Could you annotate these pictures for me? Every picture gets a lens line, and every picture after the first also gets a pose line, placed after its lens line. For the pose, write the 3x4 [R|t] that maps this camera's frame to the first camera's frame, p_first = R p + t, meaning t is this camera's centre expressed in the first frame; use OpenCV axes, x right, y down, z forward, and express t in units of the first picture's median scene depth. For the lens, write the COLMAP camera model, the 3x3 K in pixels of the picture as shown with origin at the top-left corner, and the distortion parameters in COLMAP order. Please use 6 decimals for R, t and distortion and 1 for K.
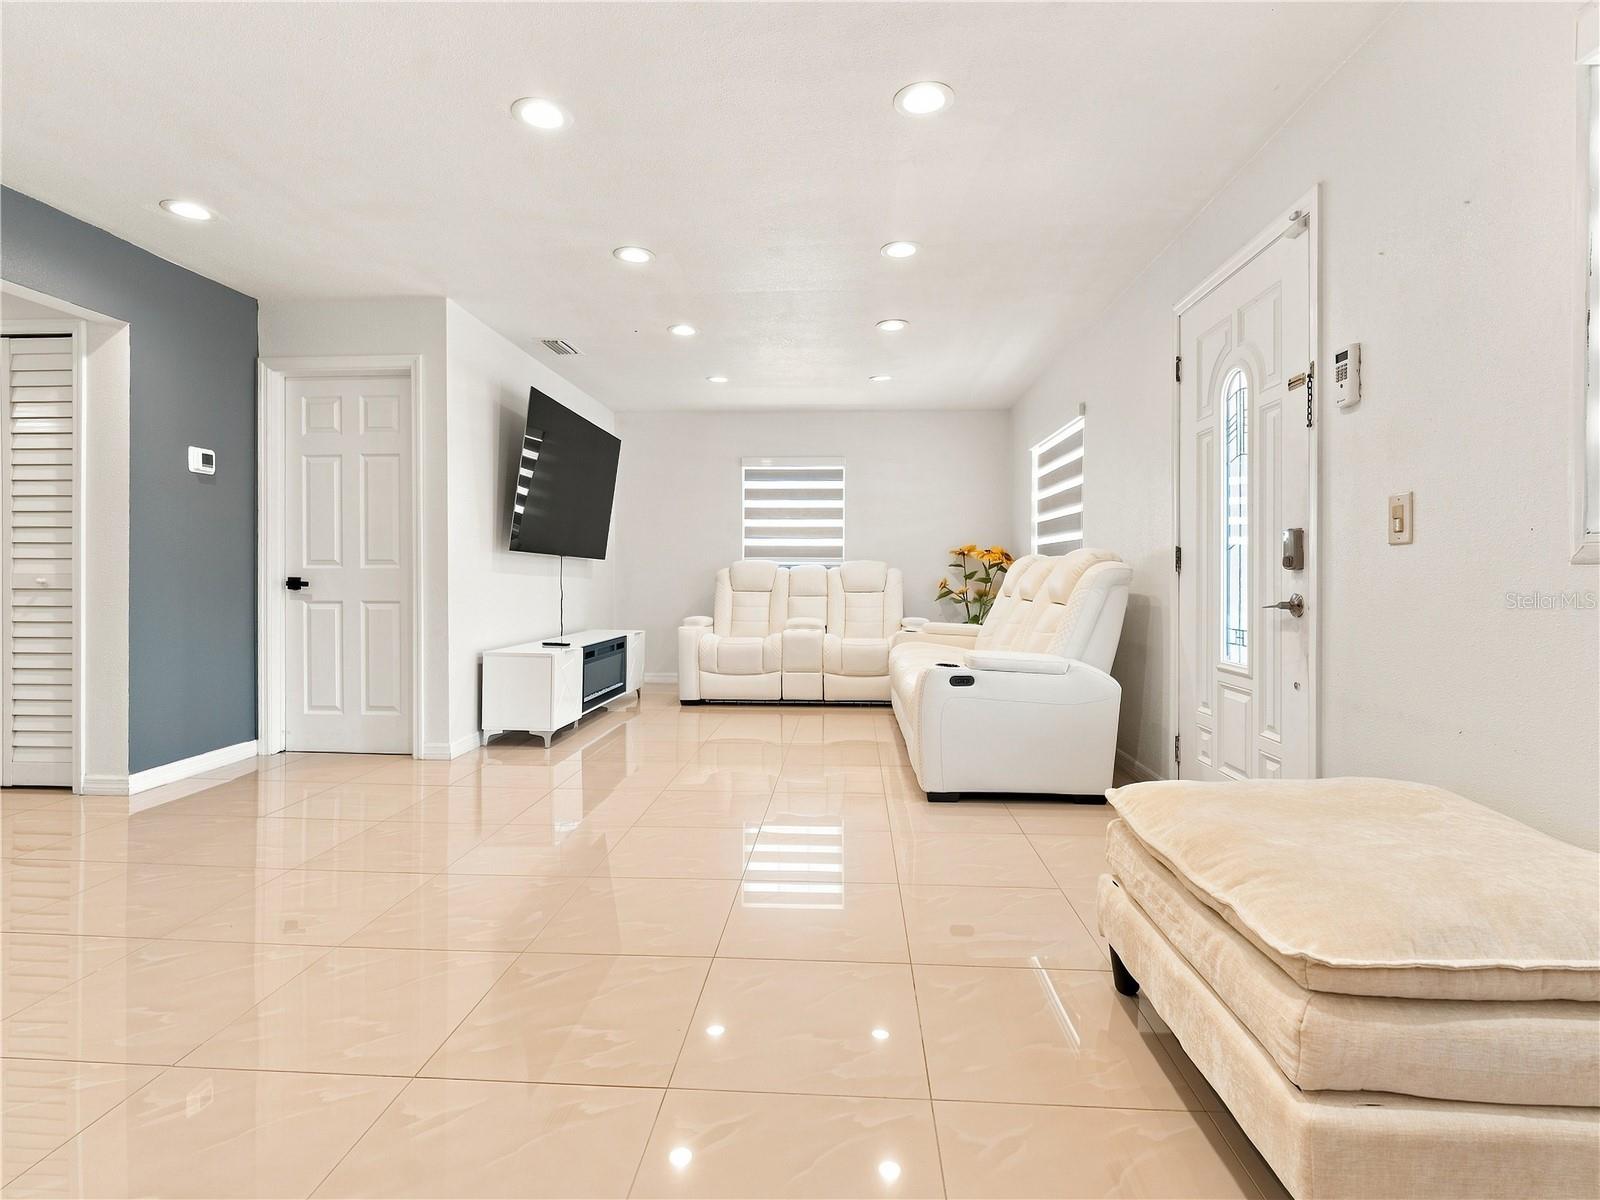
lens RADIAL K [[791.9, 0, 804.6], [0, 791.9, 570.7], [0, 0, 1]] dist [0.001480, -0.000012]
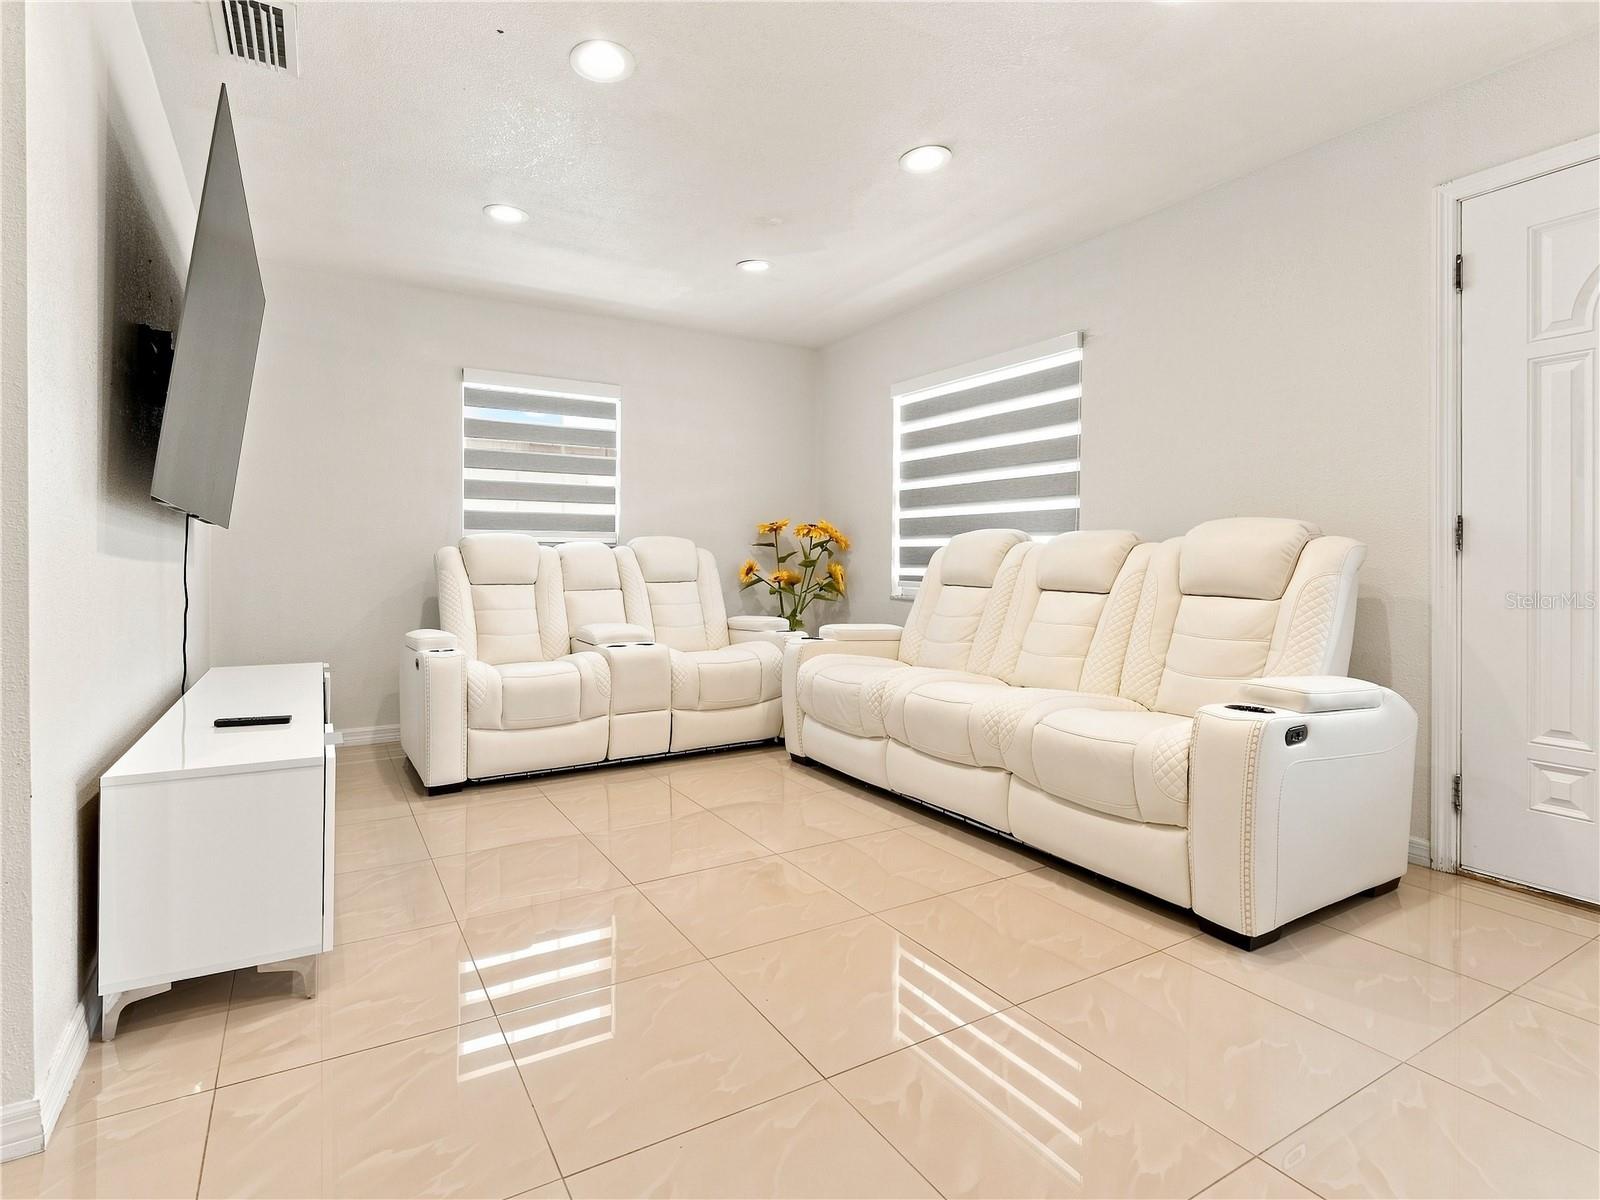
lens RADIAL K [[797.3, 0, 737.7], [0, 797.3, 559.4], [0, 0, 1]] dist [-0.002796, -0.000895]
pose [[0.841872, -0.002234, 0.539673, -0.281332], [-0.000992, 0.999983, 0.005688, 0.003448], [-0.539677, -0.005324, 0.841856, 0.434341]]
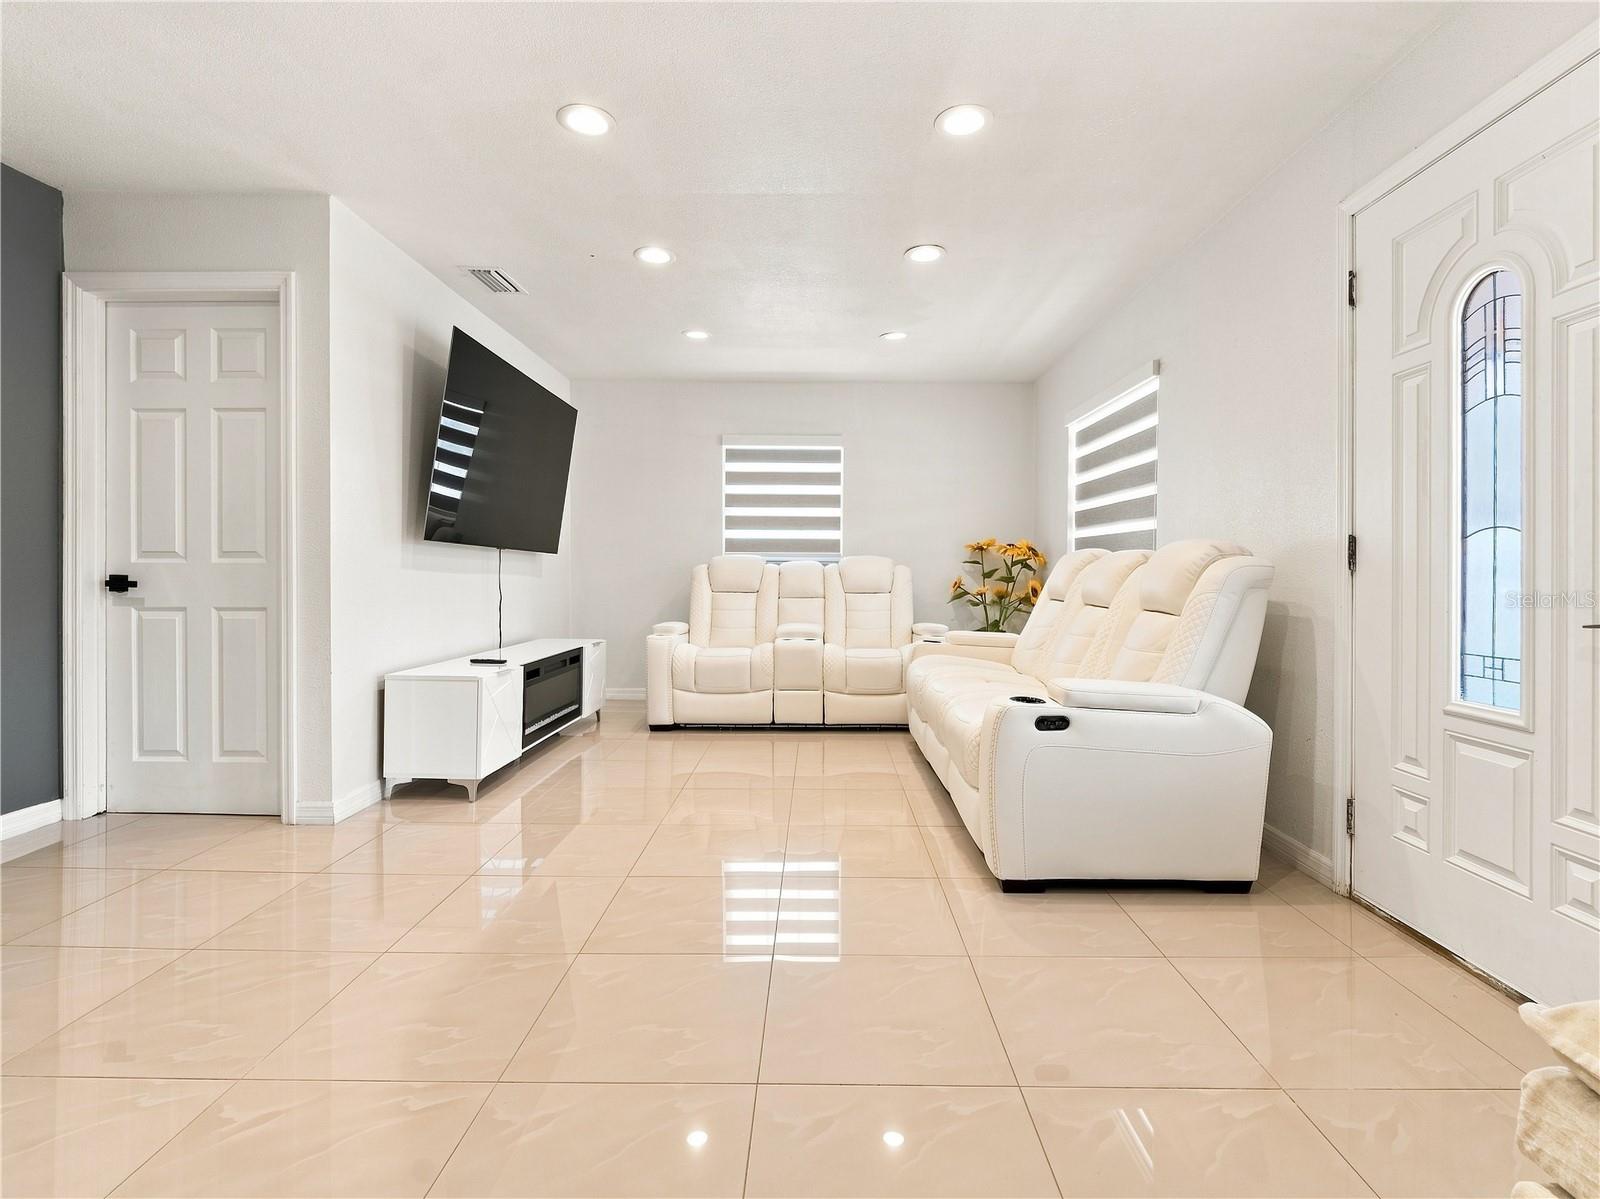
lens RADIAL K [[782.4, 0, 815.0], [0, 782.4, 569.7], [0, 0, 1]] dist [0.000653, -0.000875]
pose [[0.998422, 0.002189, 0.056117, -0.031812], [-0.002308, 0.999995, 0.002044, 0.000301], [-0.056112, -0.002170, 0.998422, 0.186136]]
